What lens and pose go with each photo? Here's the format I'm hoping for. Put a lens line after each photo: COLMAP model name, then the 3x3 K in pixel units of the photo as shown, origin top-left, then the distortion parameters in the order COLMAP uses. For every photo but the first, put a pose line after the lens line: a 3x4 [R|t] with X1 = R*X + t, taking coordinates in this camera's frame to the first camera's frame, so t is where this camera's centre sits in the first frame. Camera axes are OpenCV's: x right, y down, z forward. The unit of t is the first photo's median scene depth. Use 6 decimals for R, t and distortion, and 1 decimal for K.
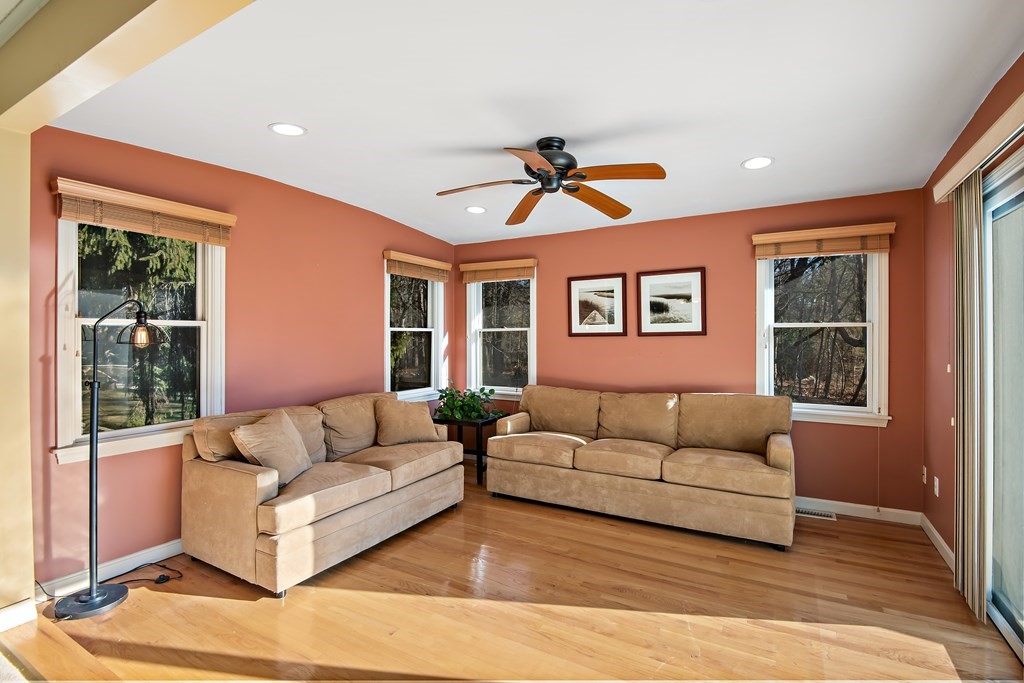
lens RADIAL K [[473.5, 0, 516.5], [0, 473.5, 334.7], [0, 0, 1]] dist [-0.005623, -0.000158]
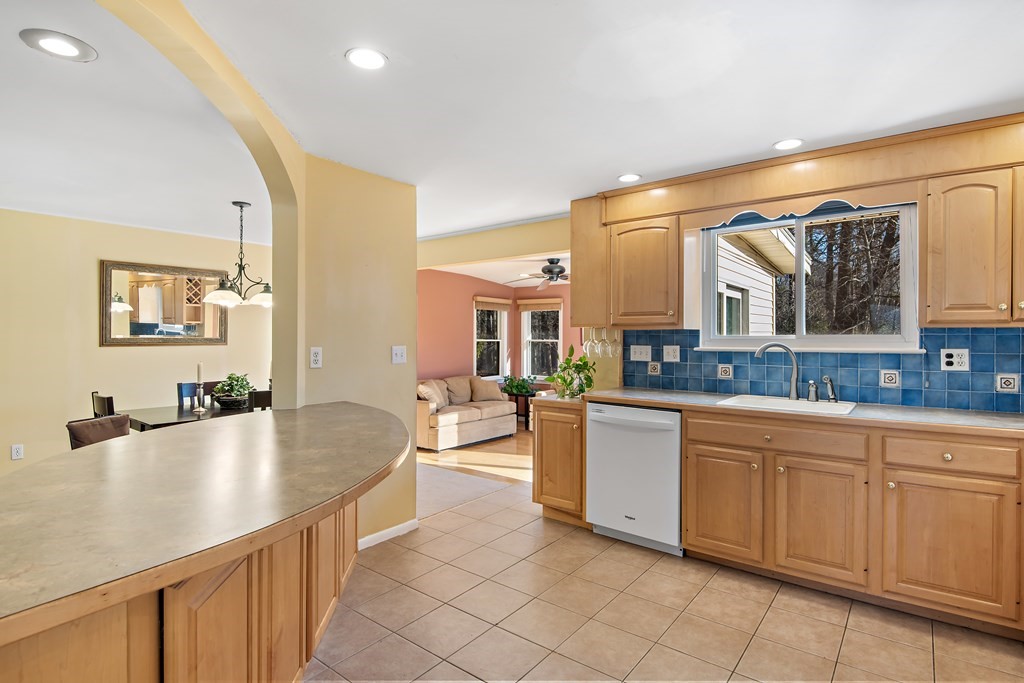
lens RADIAL K [[507.7, 0, 509.5], [0, 507.7, 338.9], [0, 0, 1]] dist [-0.018784, -0.000581]
pose [[0.987758, 0.005346, -0.155903, 0.147899], [-0.004837, 0.999982, 0.003639, -0.026002], [0.155919, -0.002840, 0.987766, -0.848358]]
